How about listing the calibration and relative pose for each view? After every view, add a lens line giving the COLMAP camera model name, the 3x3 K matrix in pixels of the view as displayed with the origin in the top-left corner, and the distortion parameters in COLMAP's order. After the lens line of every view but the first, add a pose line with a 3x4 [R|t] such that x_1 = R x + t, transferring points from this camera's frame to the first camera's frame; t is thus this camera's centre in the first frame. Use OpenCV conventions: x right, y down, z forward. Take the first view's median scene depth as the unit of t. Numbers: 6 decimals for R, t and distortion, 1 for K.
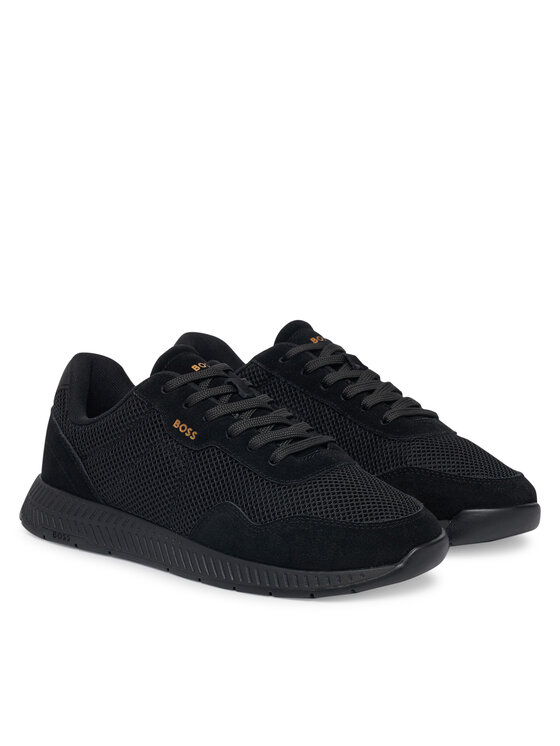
lens RADIAL K [[2193.6, 0, 280.4], [0, 2193.6, 373.0], [0, 0, 1]] dist [0.190530, 0.000000]
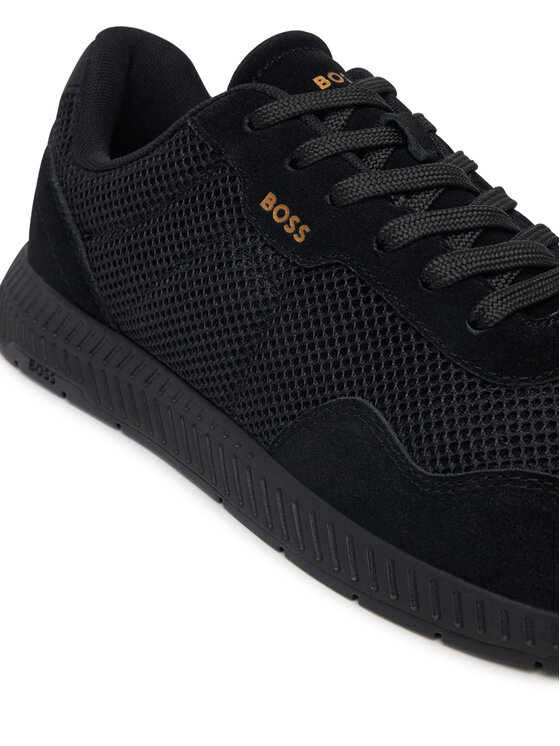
lens RADIAL K [[1757.5, 0, 279.7], [0, 1757.5, 373.9], [0, 0, 1]] dist [-0.077835, 0.000000]
pose [[0.992686, 0.110483, -0.048663, -0.022768], [-0.100363, 0.979265, 0.175976, -0.006626], [0.067097, -0.169805, 0.983191, 0.628777]]
